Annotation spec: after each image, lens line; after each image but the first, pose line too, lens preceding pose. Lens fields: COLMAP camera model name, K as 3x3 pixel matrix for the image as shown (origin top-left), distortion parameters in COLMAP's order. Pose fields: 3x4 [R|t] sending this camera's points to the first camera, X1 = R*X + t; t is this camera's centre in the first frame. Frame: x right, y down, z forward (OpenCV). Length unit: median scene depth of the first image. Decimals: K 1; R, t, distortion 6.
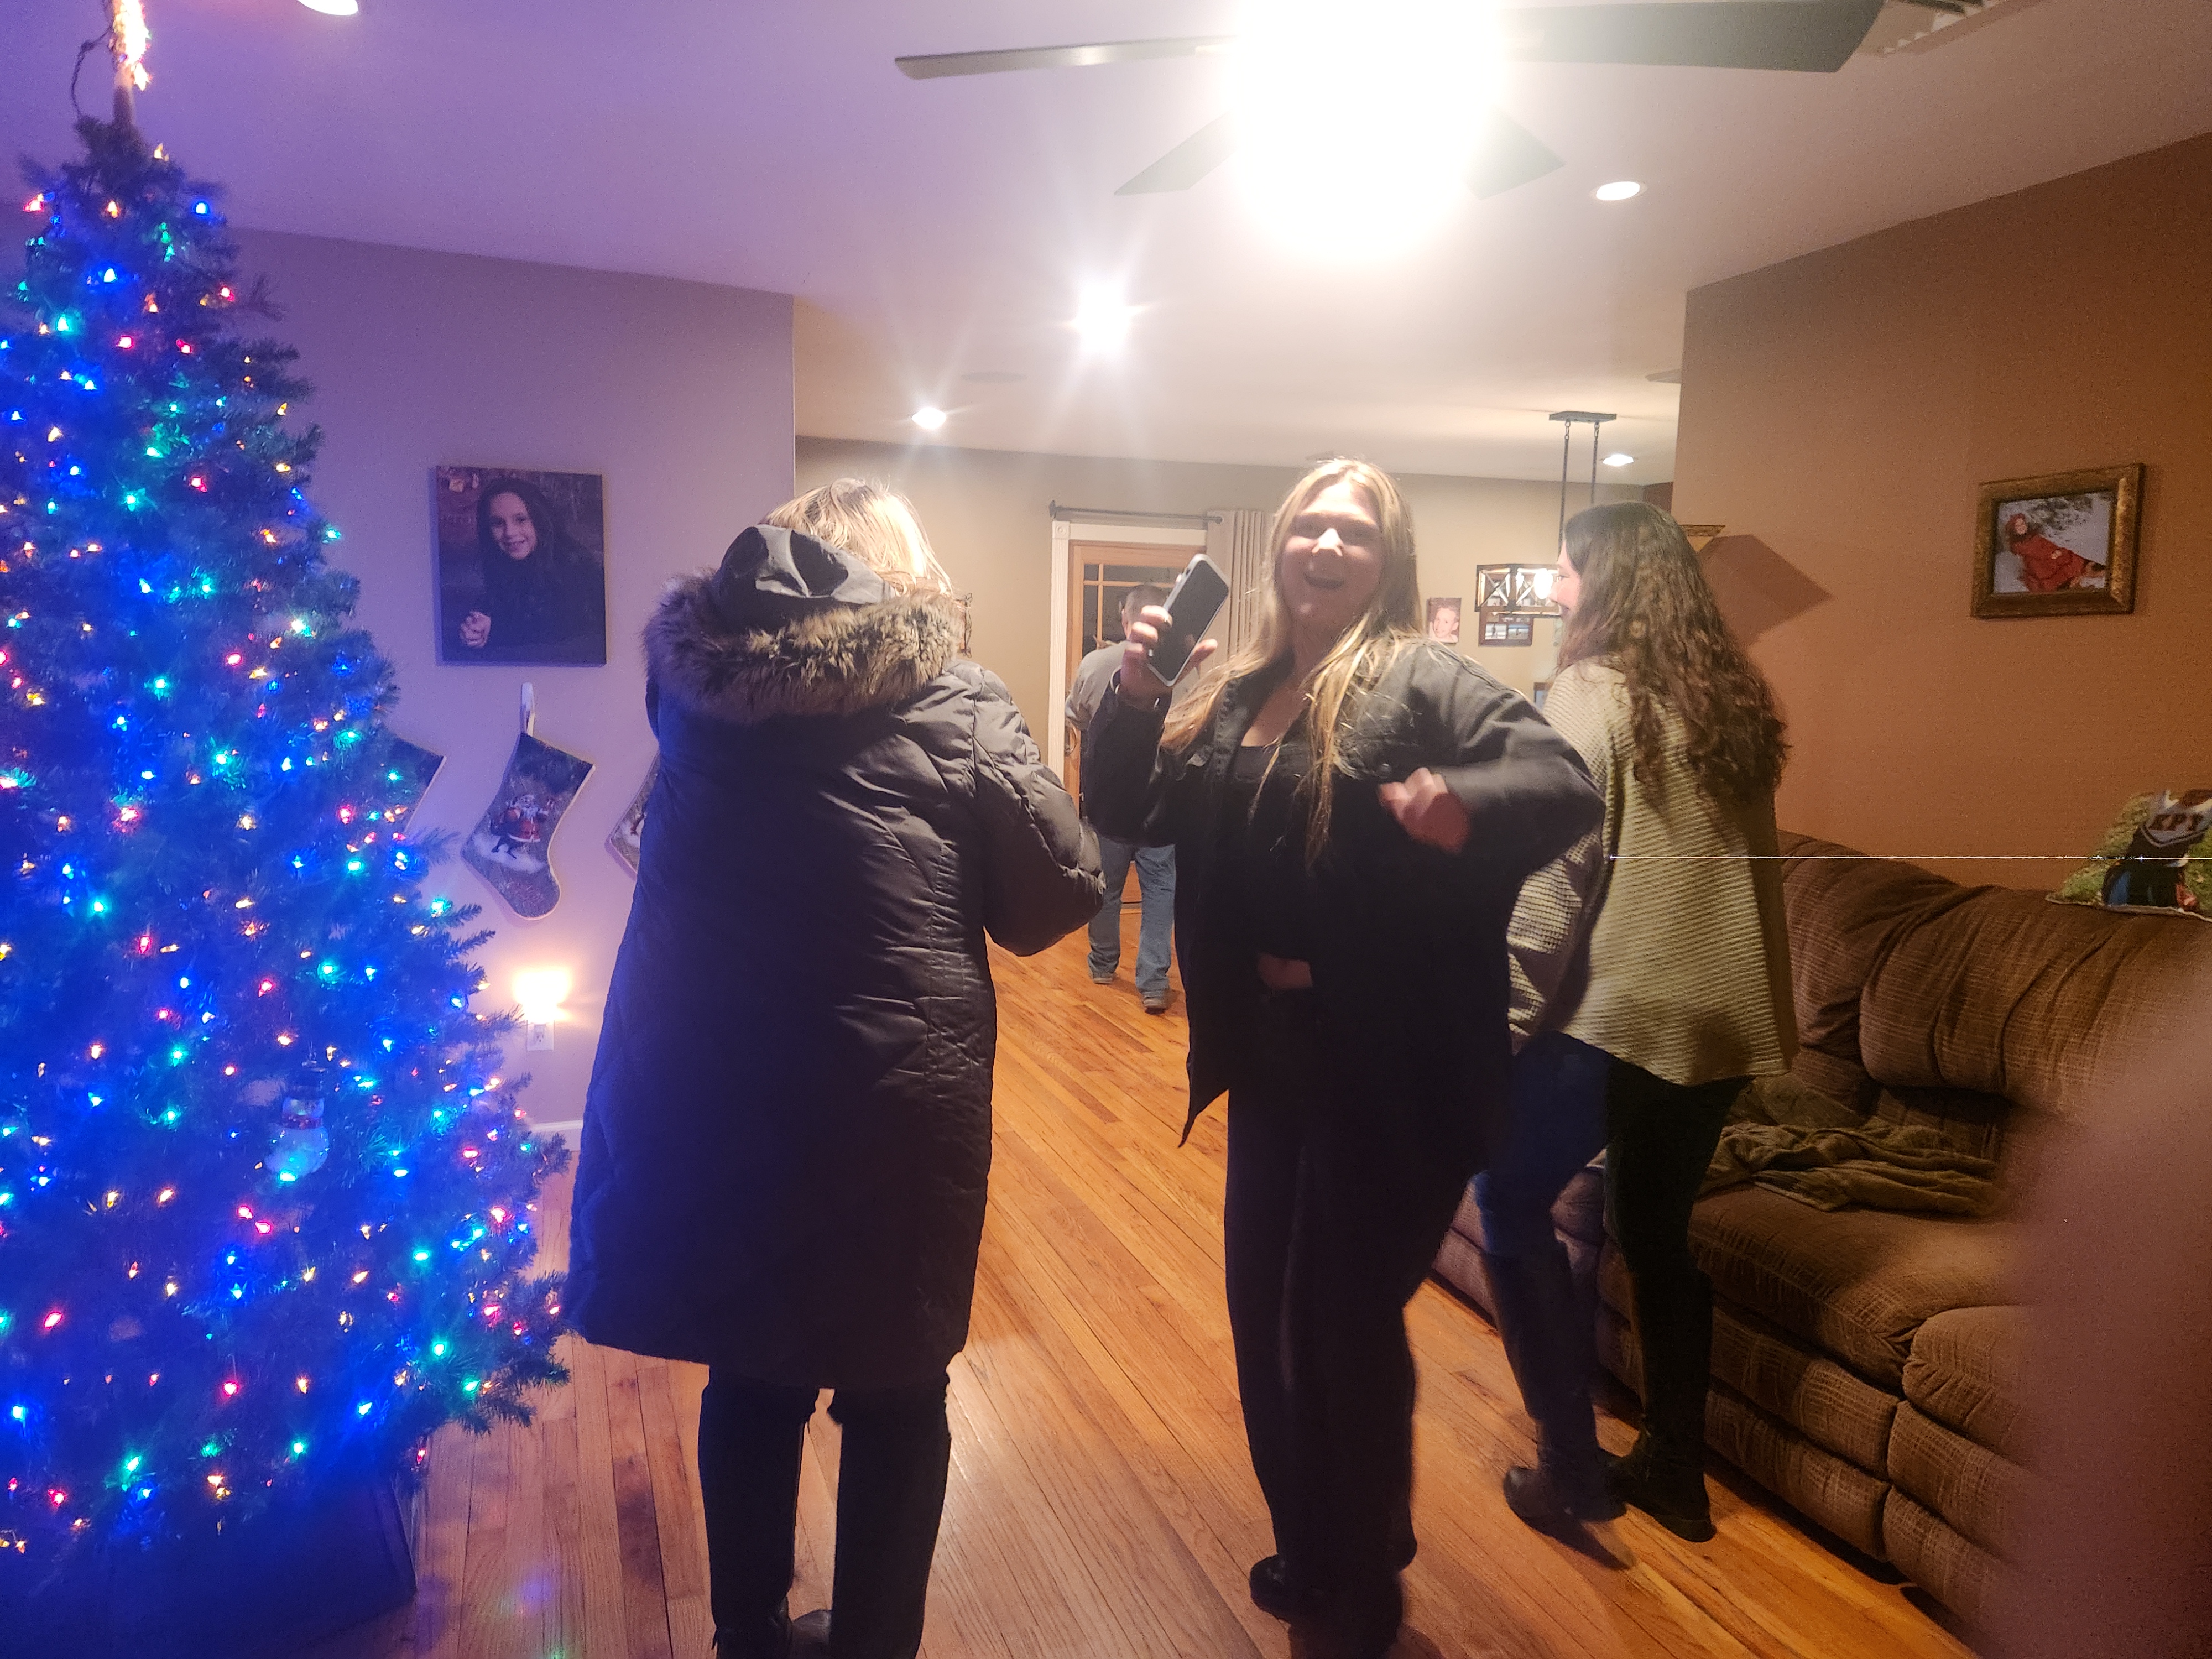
lens RADIAL K [[1589.0, 0, 1106.7], [0, 1589.0, 763.8], [0, 0, 1]] dist [0.095106, -0.081430]
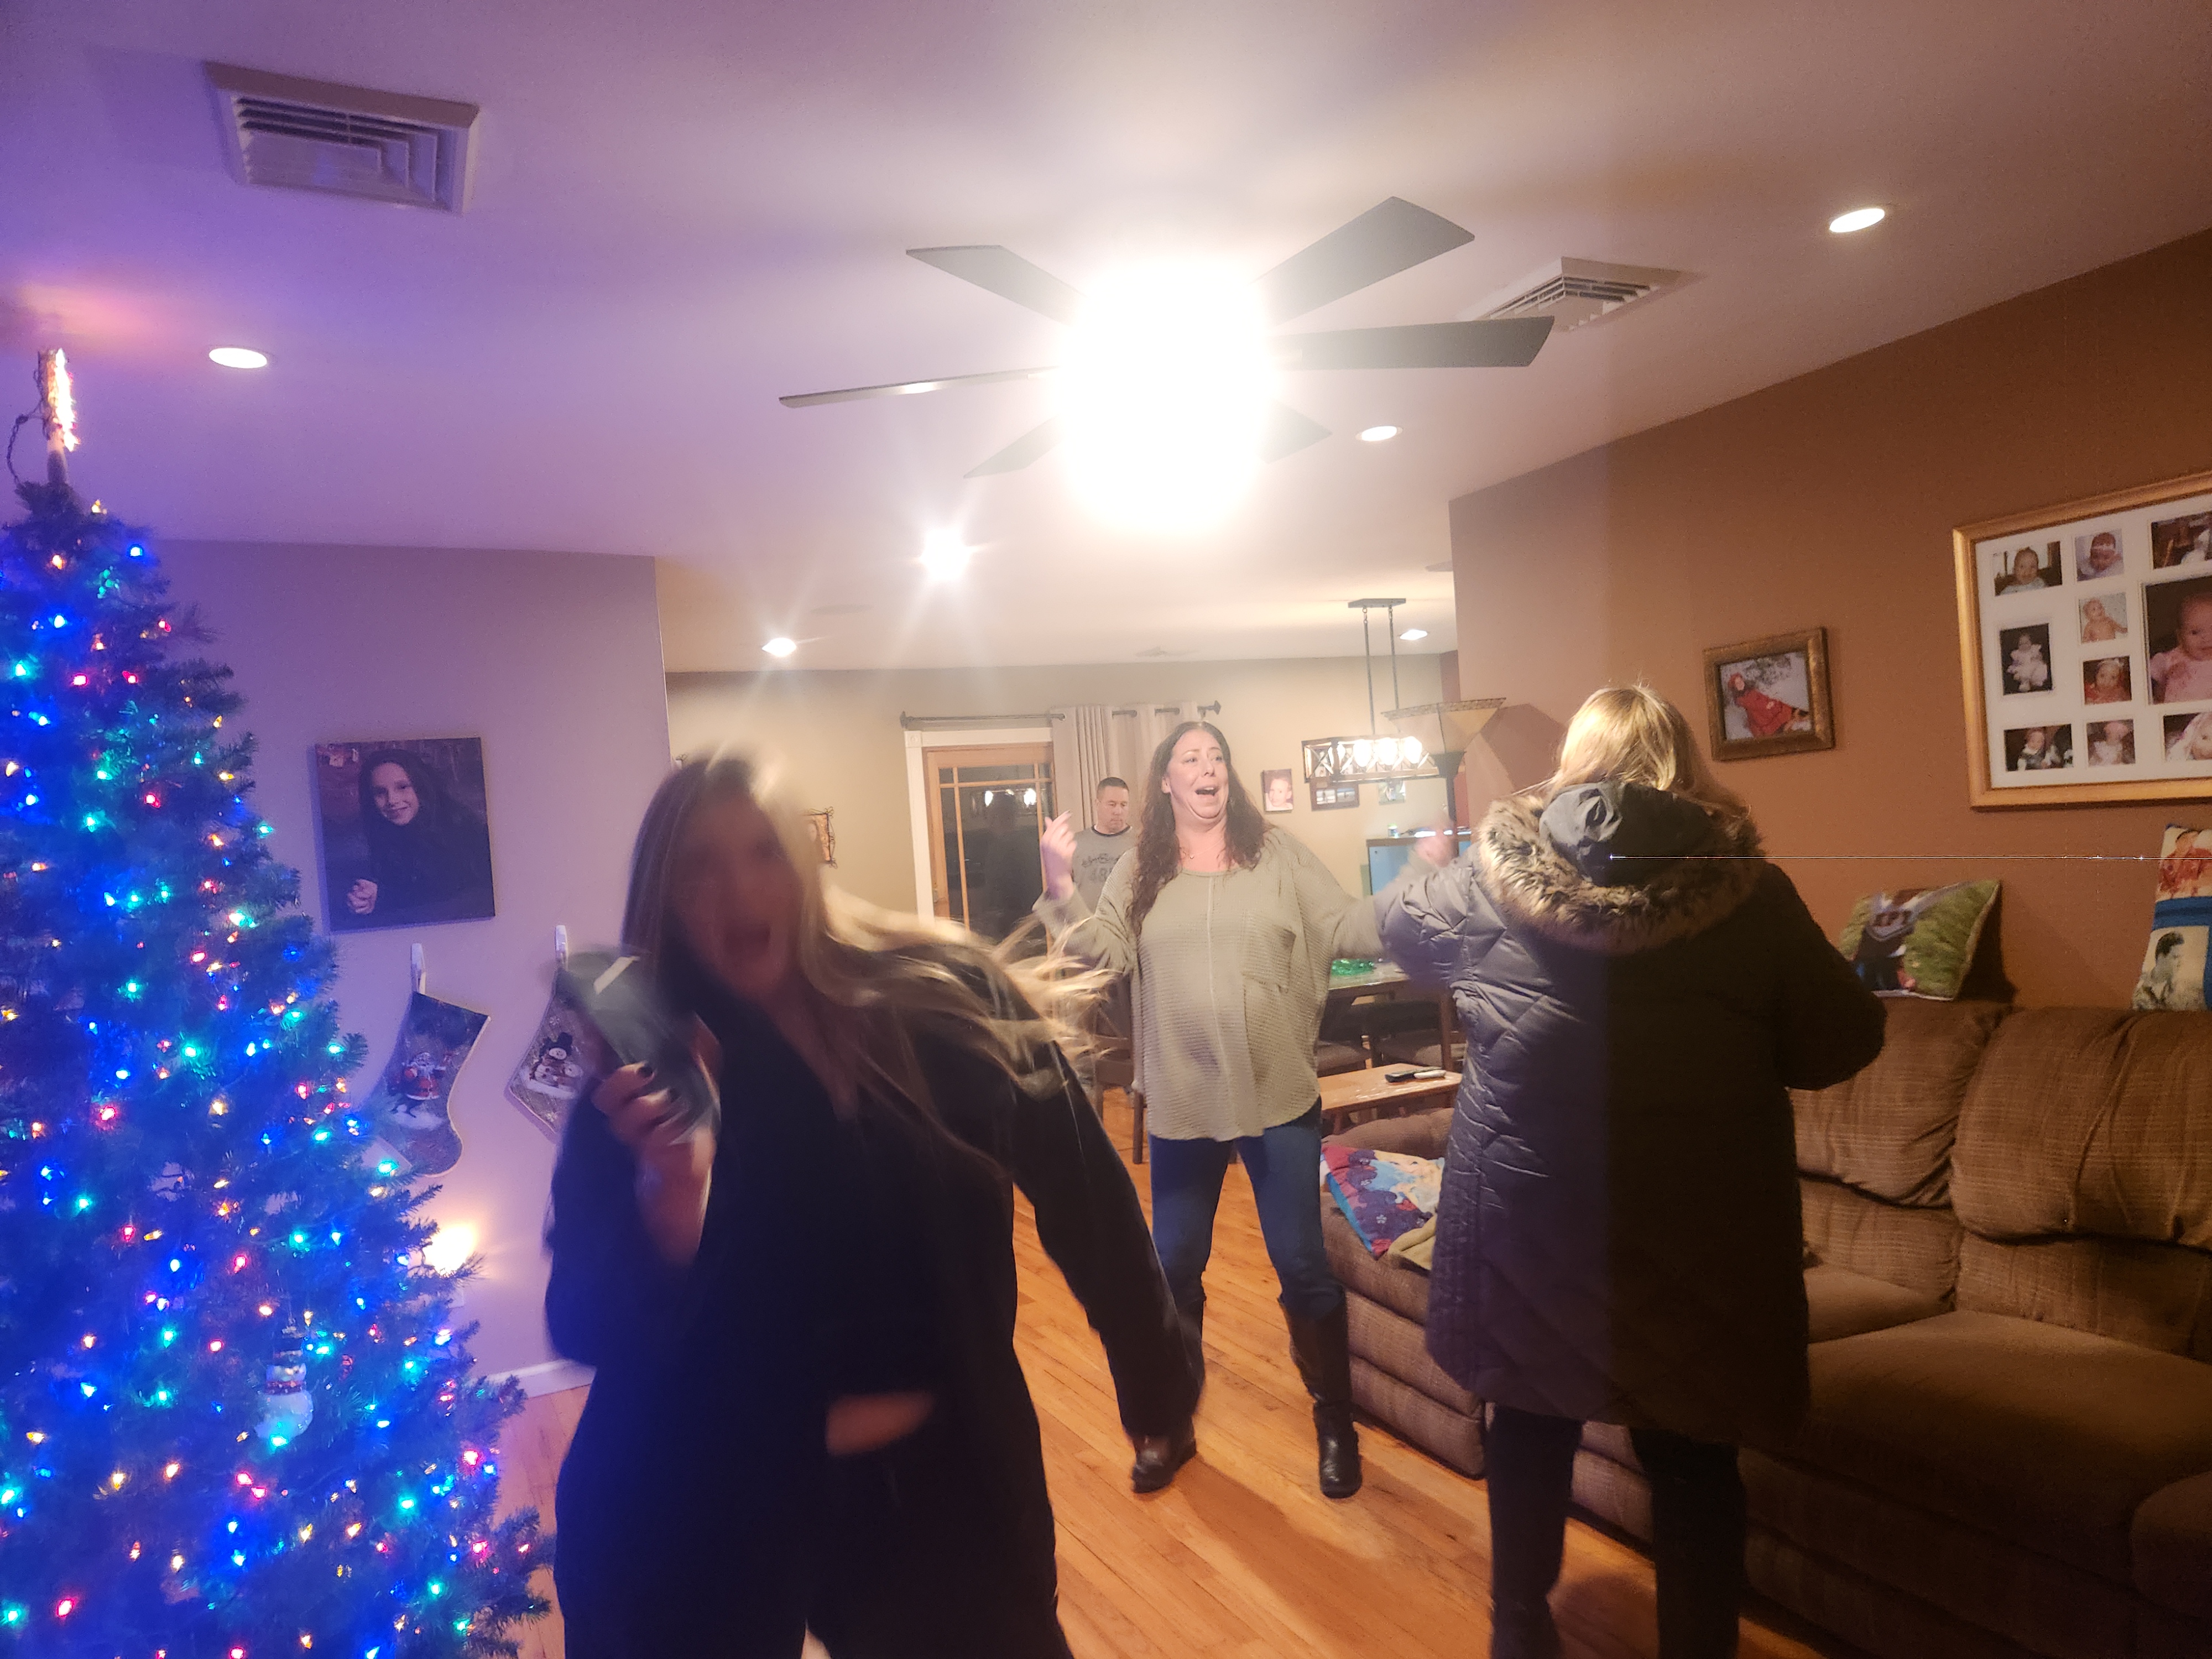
lens RADIAL K [[1589.0, 0, 1106.7], [0, 1589.0, 763.8], [0, 0, 1]] dist [0.095106, -0.081430]
pose [[0.990132, -0.095174, 0.102864, -0.030385], [0.106172, 0.988538, -0.107335, -0.009906], [-0.091470, 0.117197, 0.988887, -0.134221]]
